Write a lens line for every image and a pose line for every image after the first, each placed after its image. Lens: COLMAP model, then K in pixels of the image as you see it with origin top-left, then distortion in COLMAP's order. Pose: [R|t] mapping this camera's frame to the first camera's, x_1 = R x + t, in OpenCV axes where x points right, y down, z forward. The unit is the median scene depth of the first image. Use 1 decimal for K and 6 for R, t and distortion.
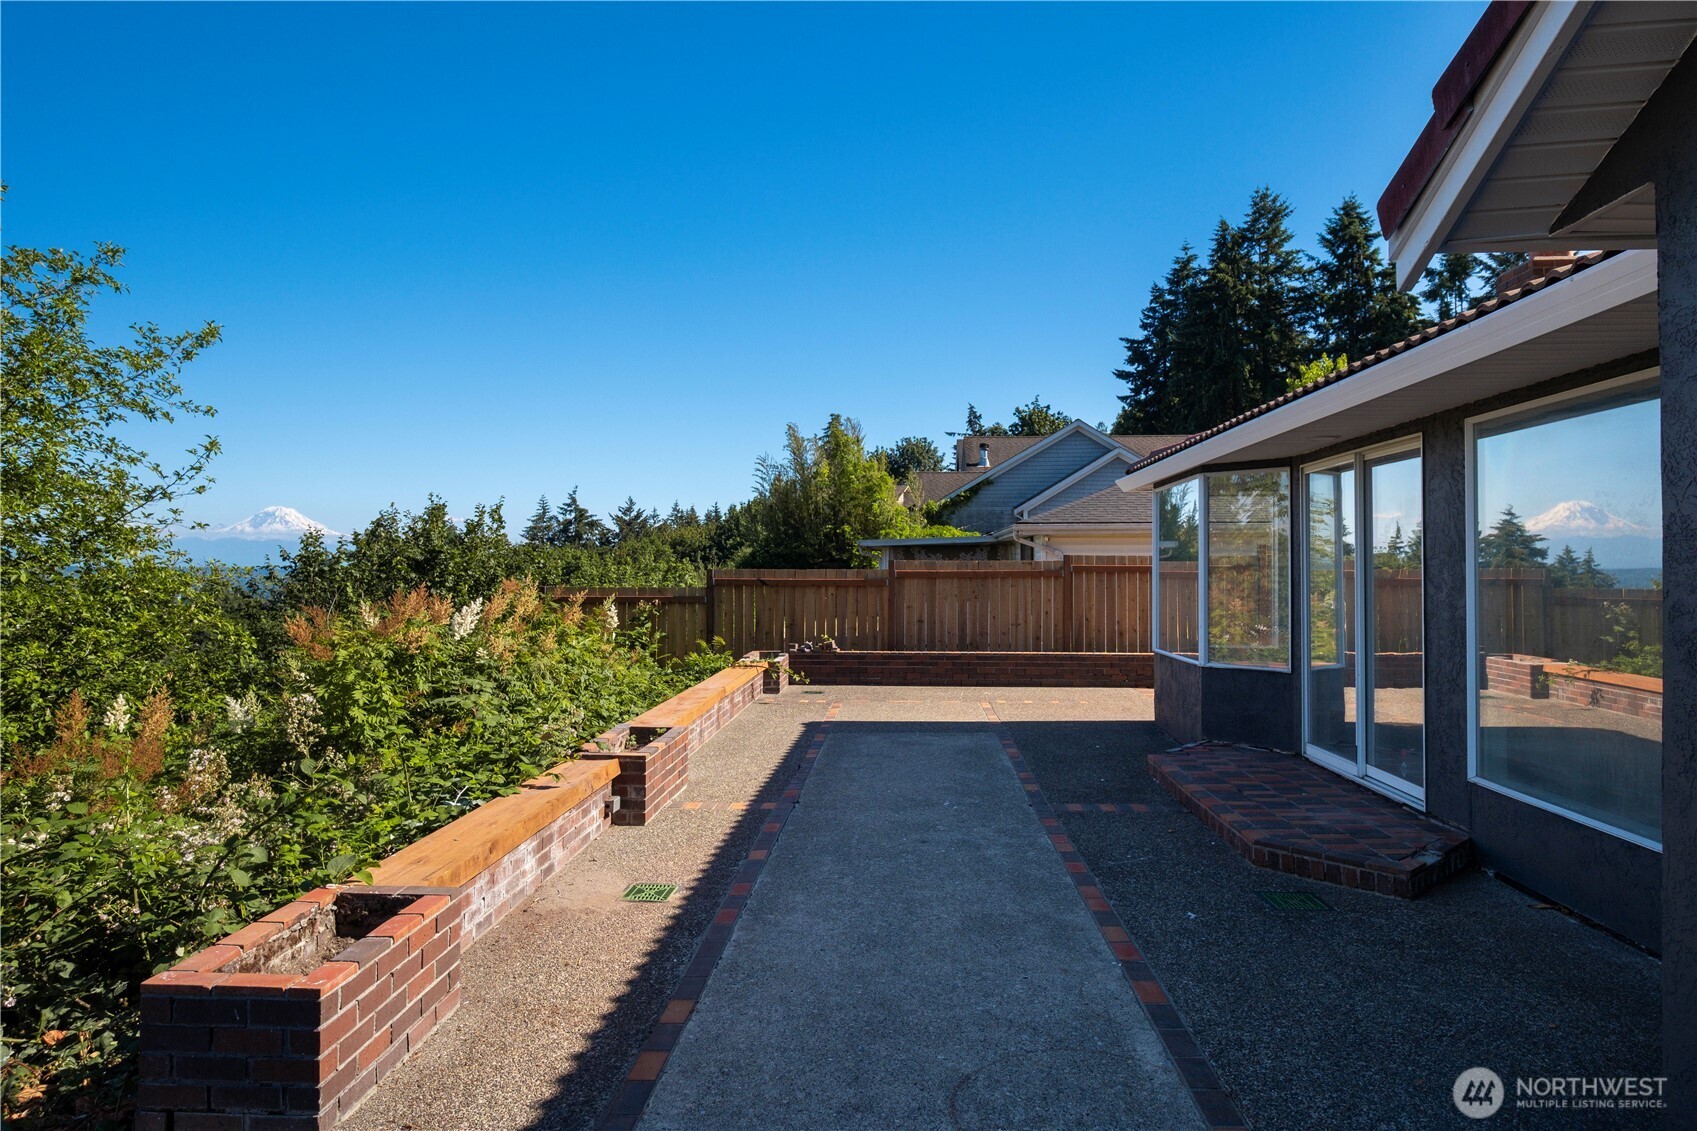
lens RADIAL K [[1076.5, 0, 840.7], [0, 1076.5, 572.3], [0, 0, 1]] dist [-0.013863, 0.010421]
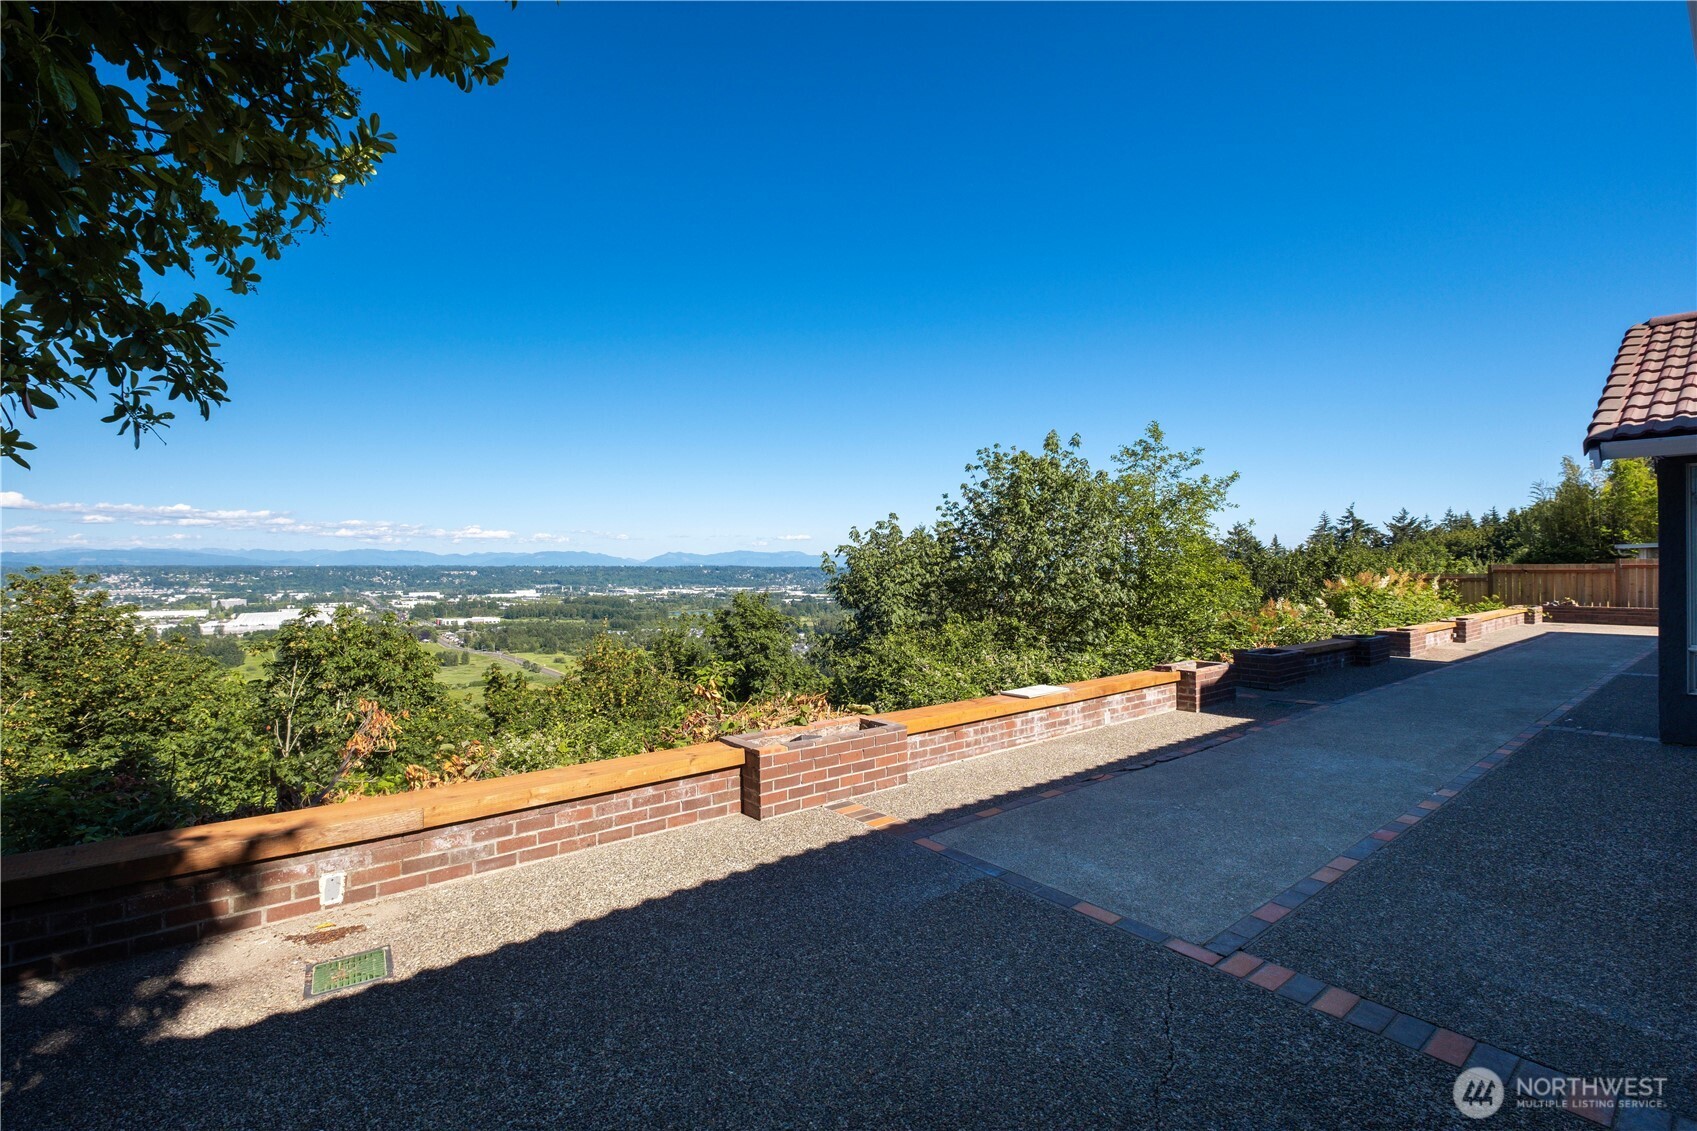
lens RADIAL K [[735.9, 0, 844.1], [0, 735.9, 566.8], [0, 0, 1]] dist [-0.001905, -0.001253]
pose [[0.667333, -0.007345, -0.744724, 0.104904], [0.004939, 0.999973, -0.005436, 0.003035], [0.744743, -0.000050, 0.667351, -0.901634]]
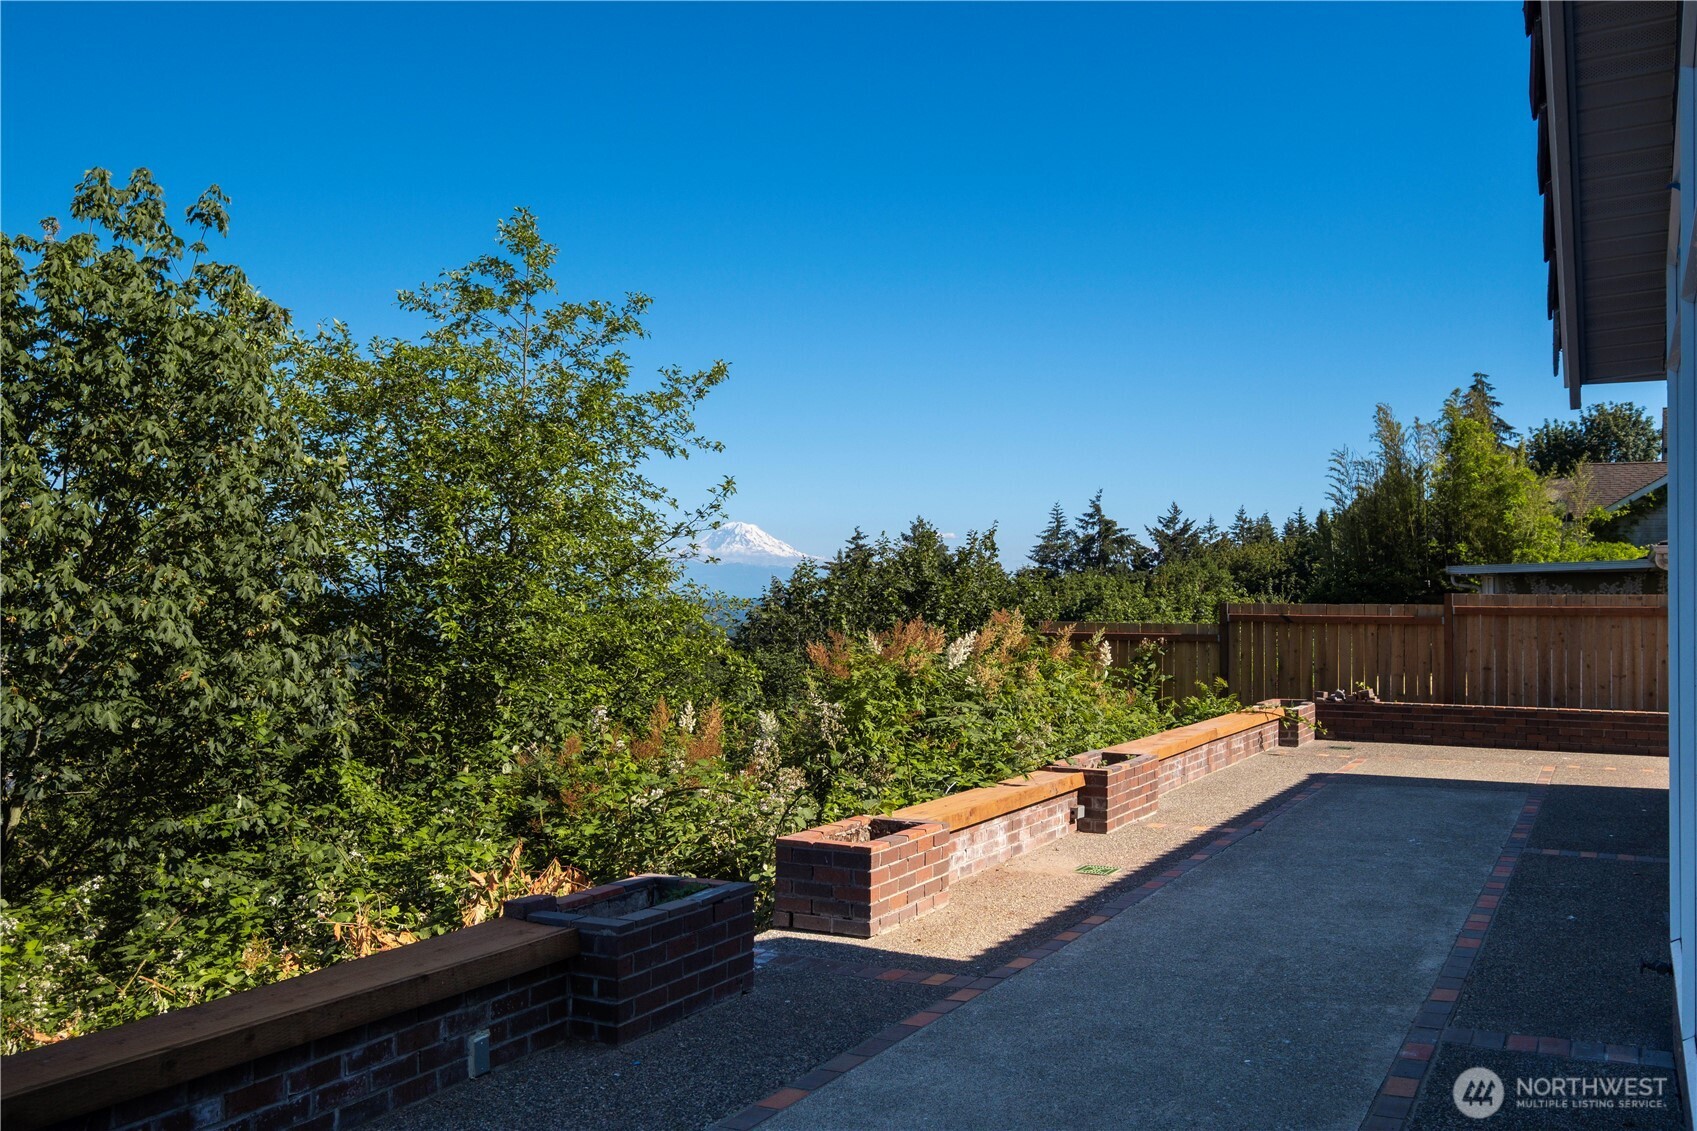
lens RADIAL K [[1503.9, 0, 835.3], [0, 1503.9, 568.1], [0, 0, 1]] dist [0.008807, -0.002093]
pose [[0.914054, -0.004018, -0.405572, 0.091446], [-0.006433, 0.999682, -0.024403, 0.000238], [0.405541, 0.024915, 0.913737, -0.256560]]
